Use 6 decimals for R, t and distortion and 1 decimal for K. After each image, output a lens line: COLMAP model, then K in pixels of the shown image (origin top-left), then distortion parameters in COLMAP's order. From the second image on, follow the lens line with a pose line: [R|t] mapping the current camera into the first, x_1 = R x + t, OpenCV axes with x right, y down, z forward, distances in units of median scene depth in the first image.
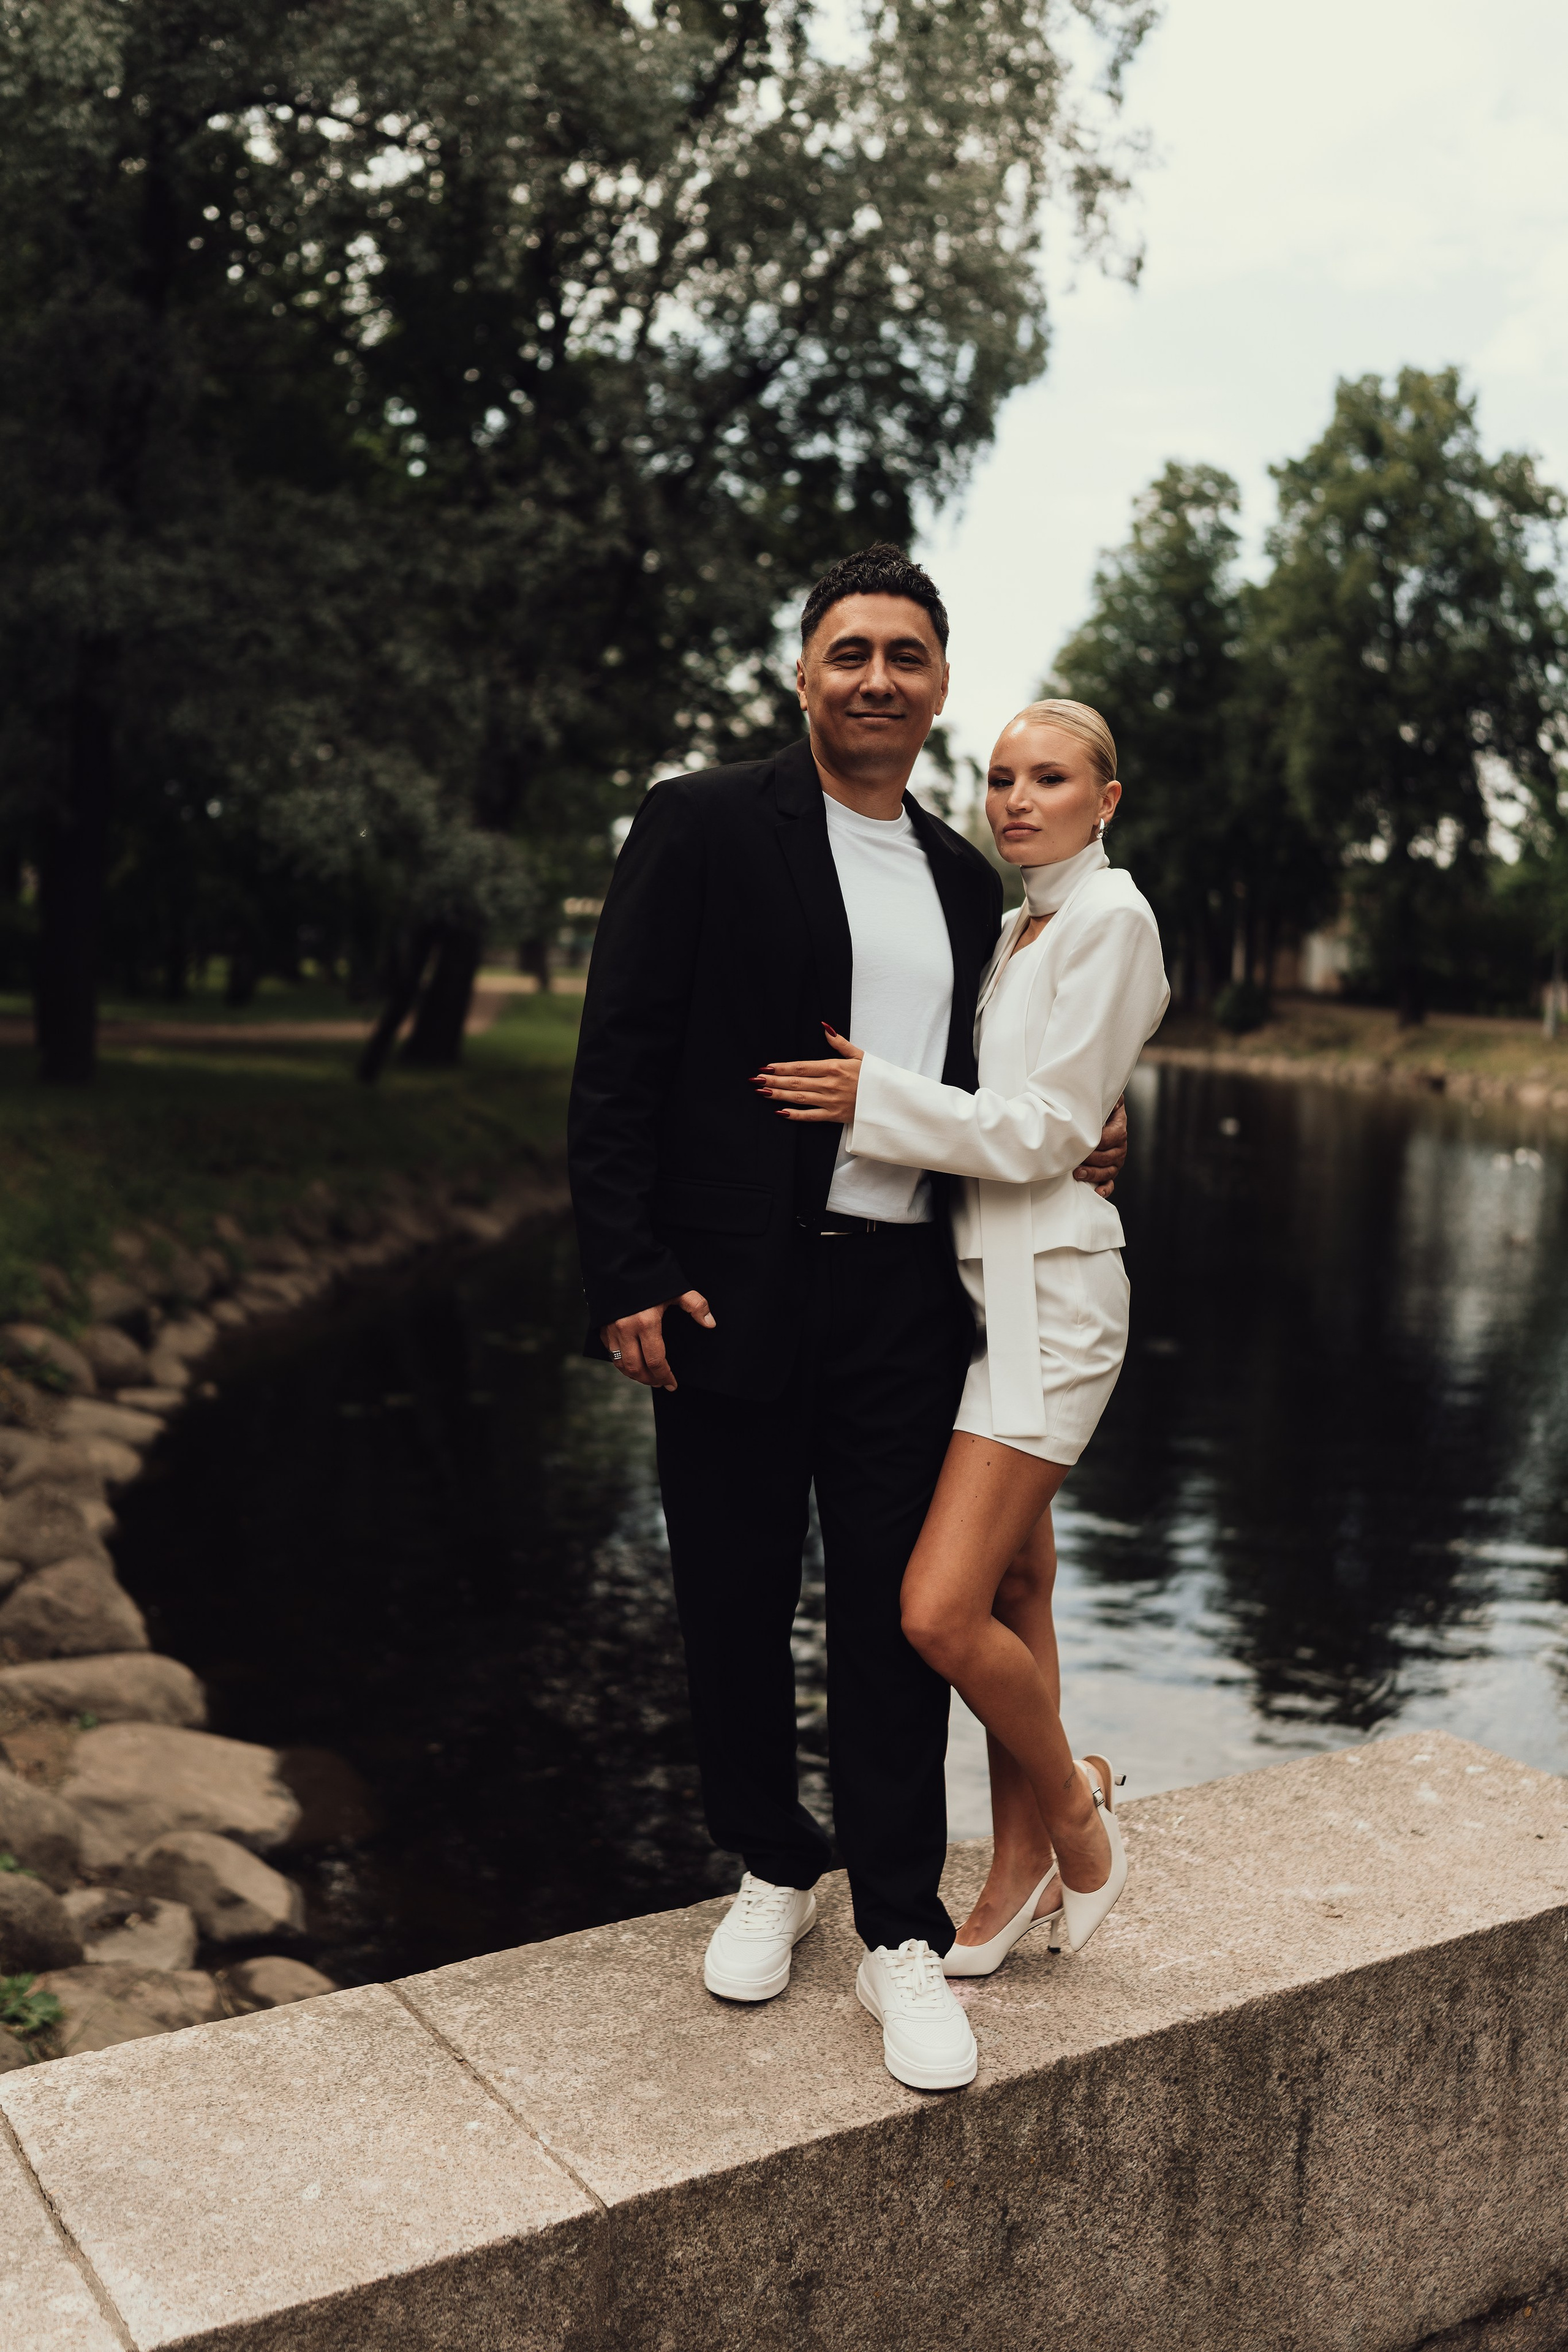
lens RADIAL K [[2214.1, 0, 796.6], [0, 2214.1, 1173.8], [0, 0, 1]] dist [0.112982, -0.177768]
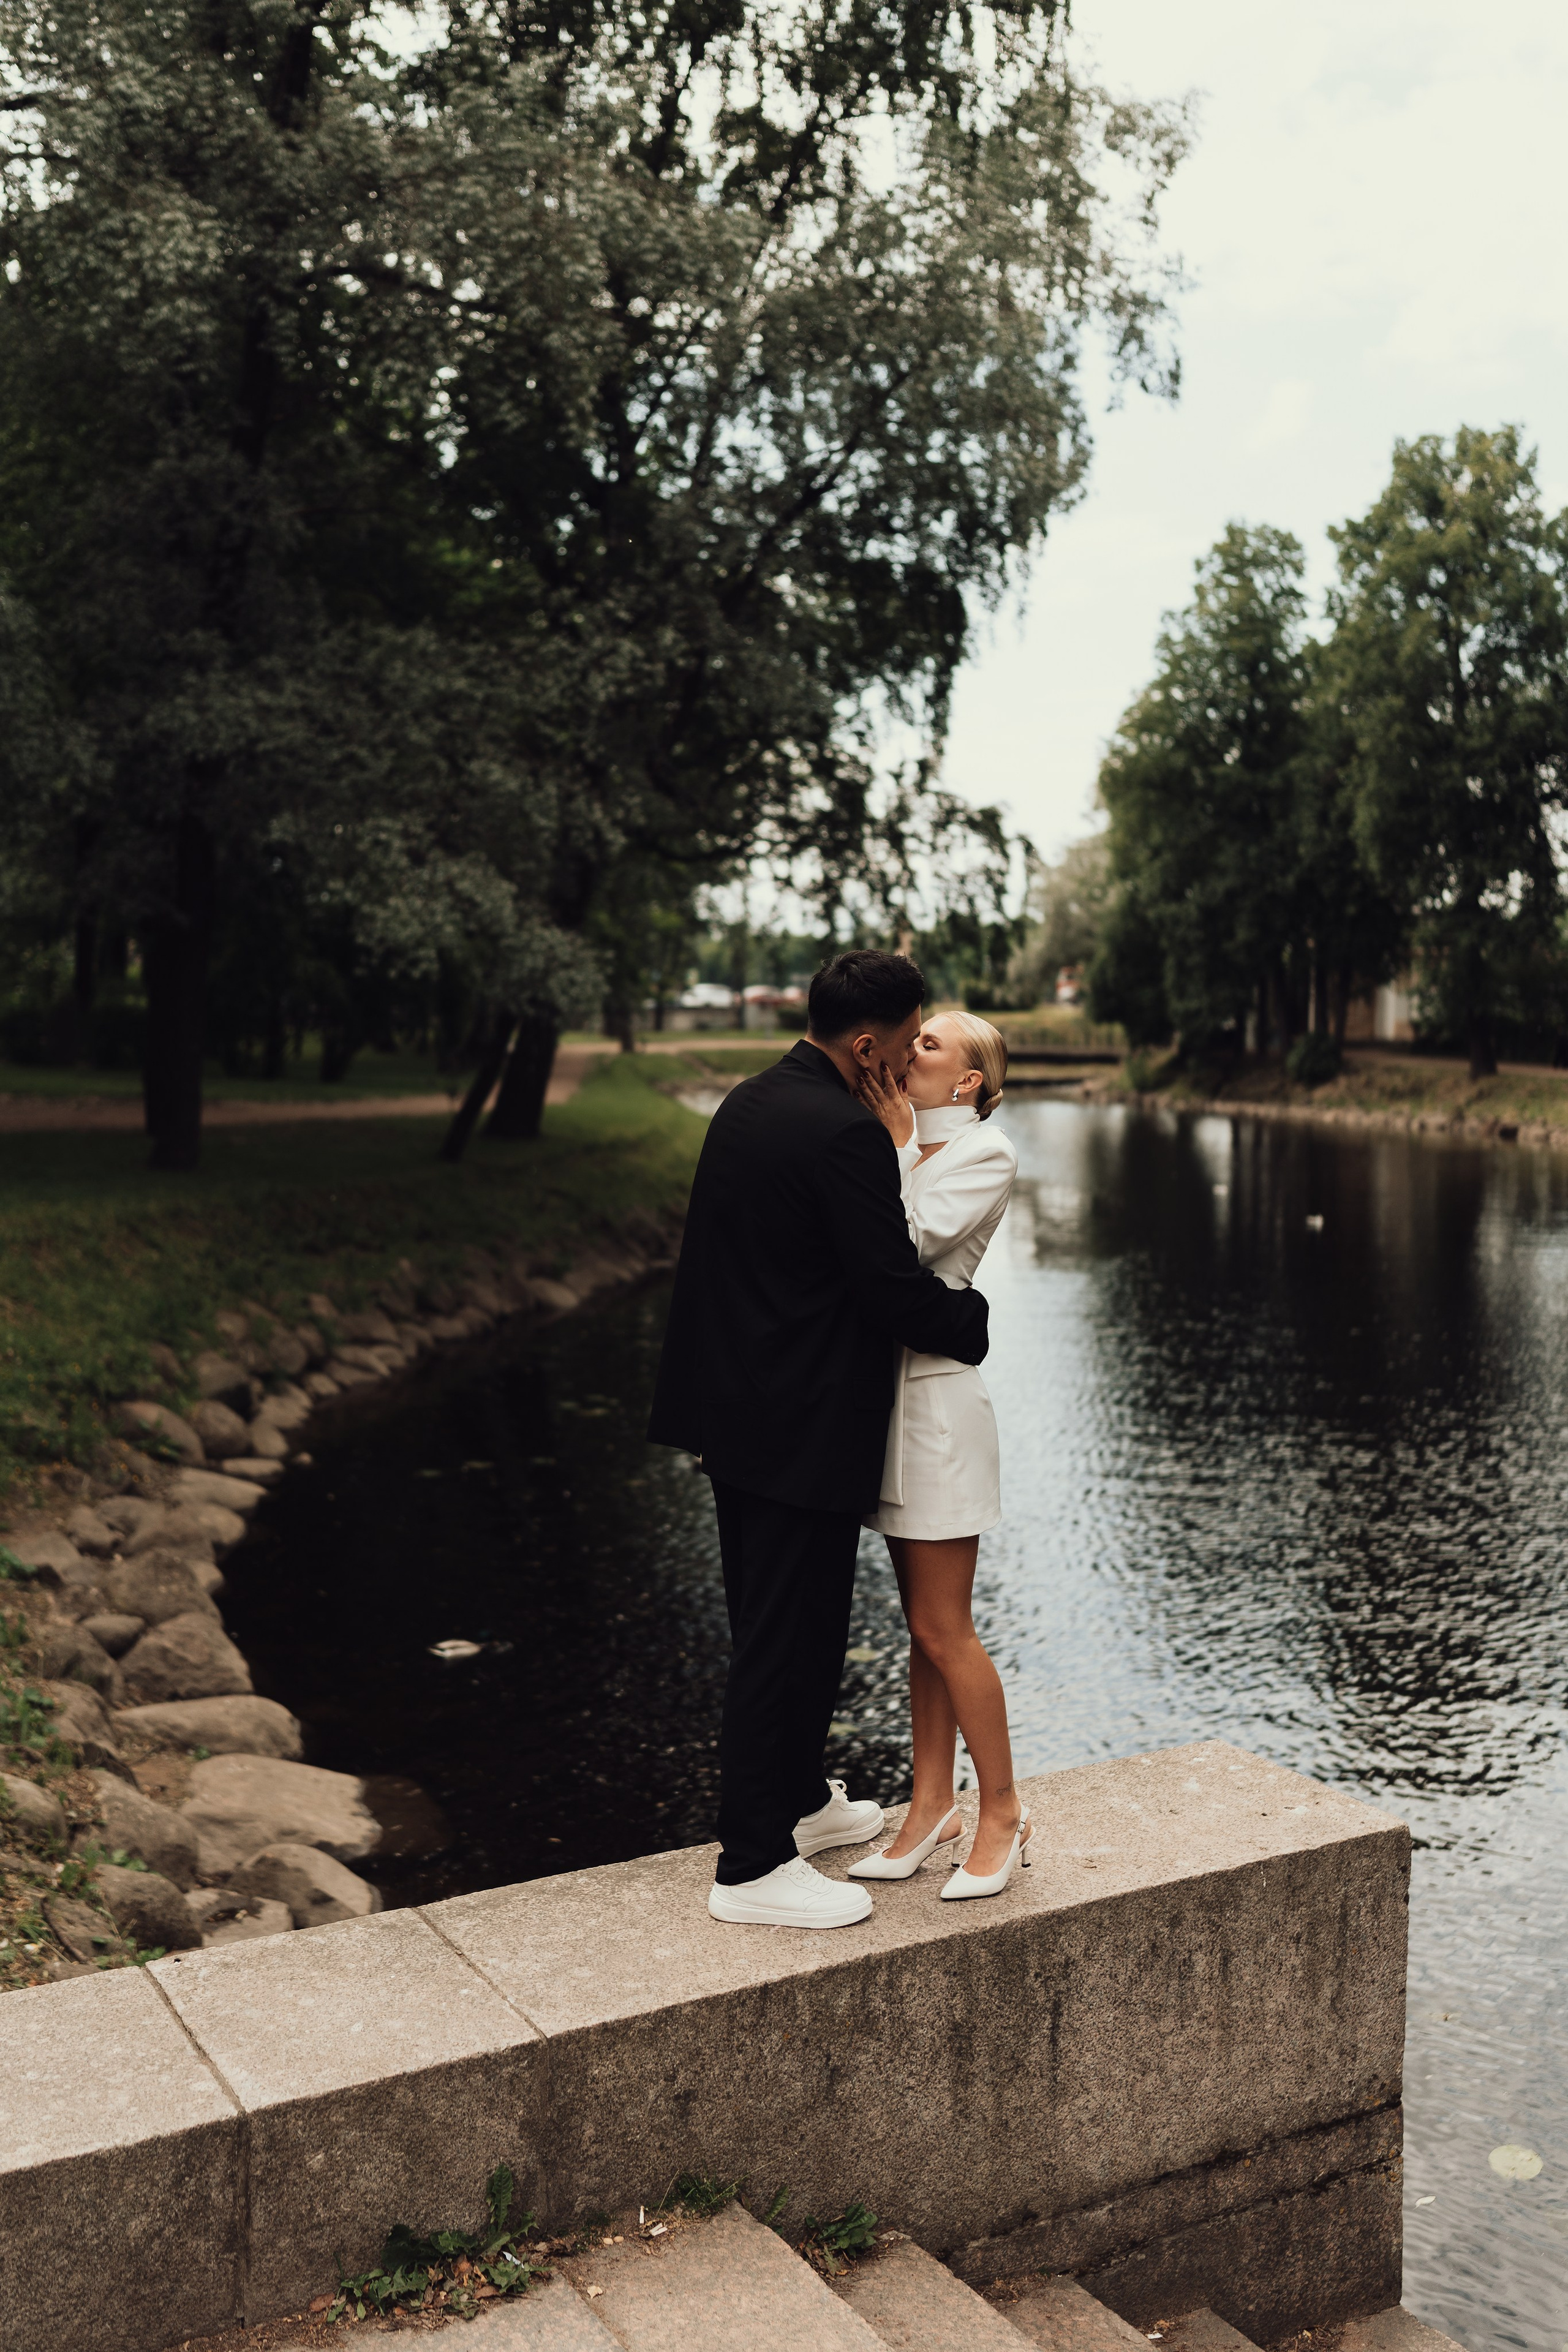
lens RADIAL K [[2206.3, 0, 784.0], [0, 2206.3, 1176.0], [0, 0, 1]] dist [0.094248, -0.145266]
pose [[0.998838, -0.014697, -0.045899, 0.021217], [0.013708, 0.999669, -0.021772, -0.012850], [0.046204, 0.021117, 0.998709, -0.071860]]
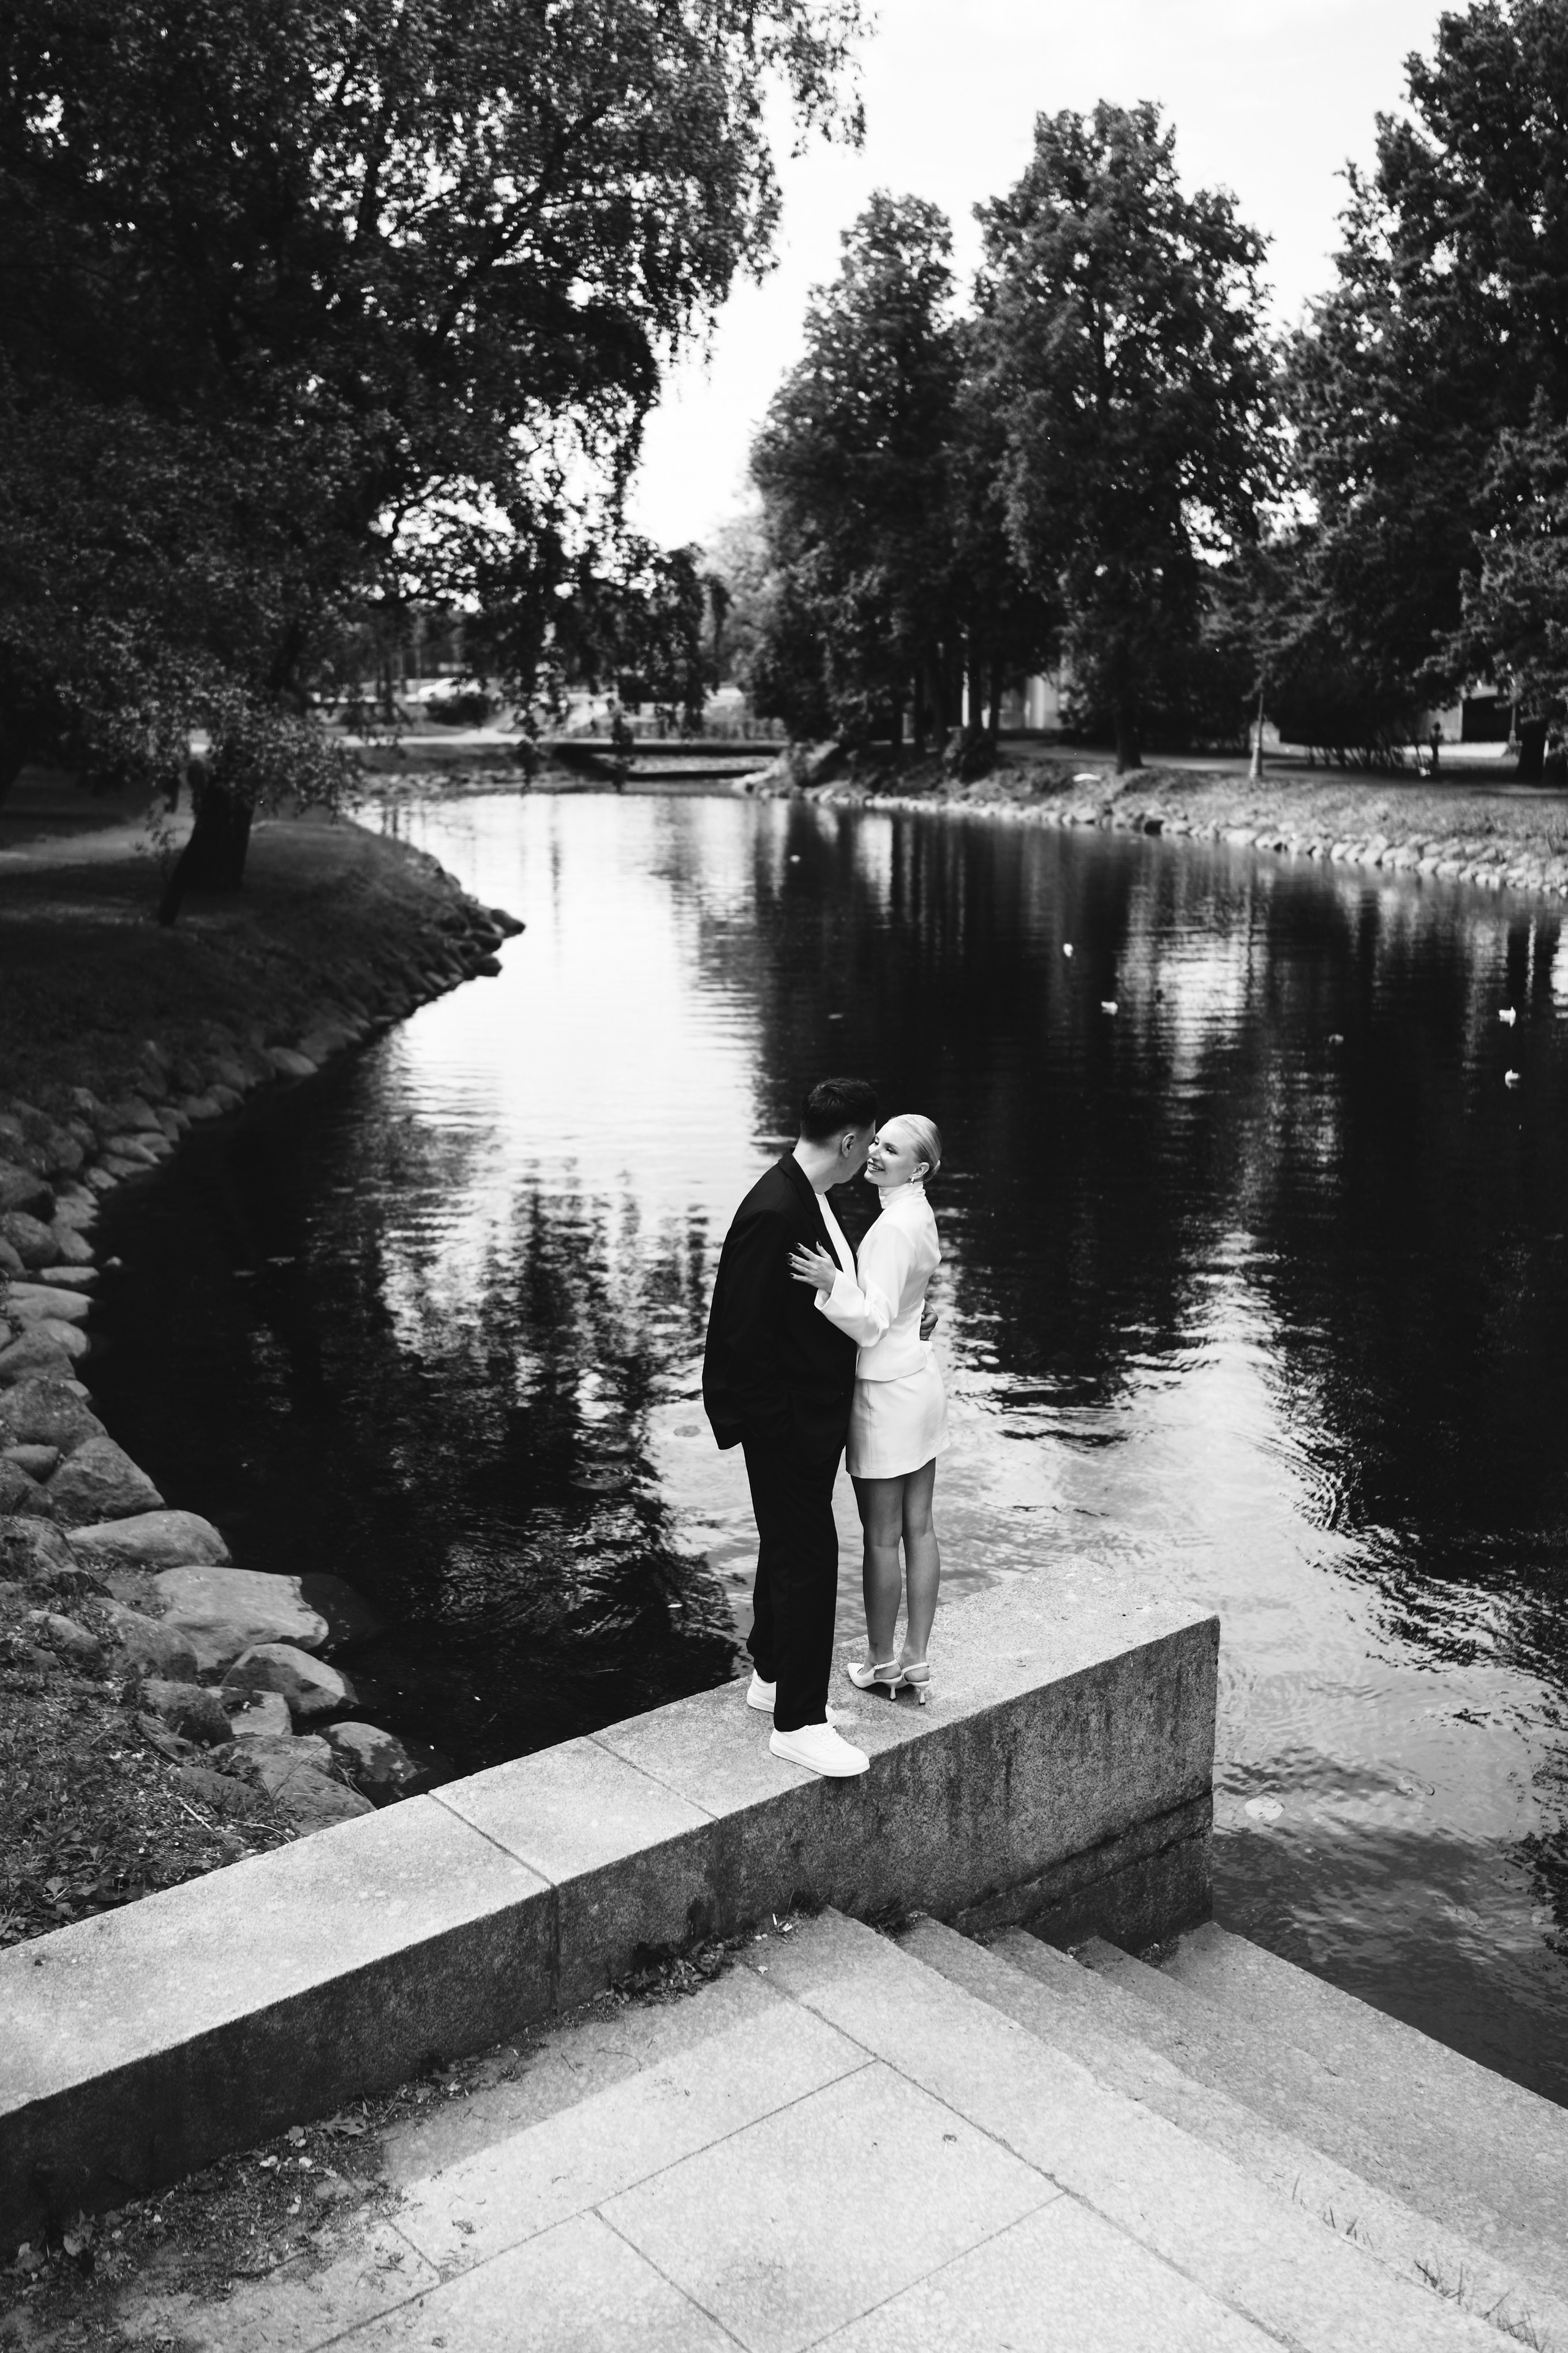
lens RADIAL K [[2245.4, 0, 799.1], [0, 2245.4, 1156.8], [0, 0, 1]] dist [0.038230, -0.004199]
pose [[0.991988, -0.055239, 0.113617, -0.031468], [0.041622, 0.992032, 0.118914, -0.070371], [-0.119281, -0.113232, 0.986383, -0.174812]]
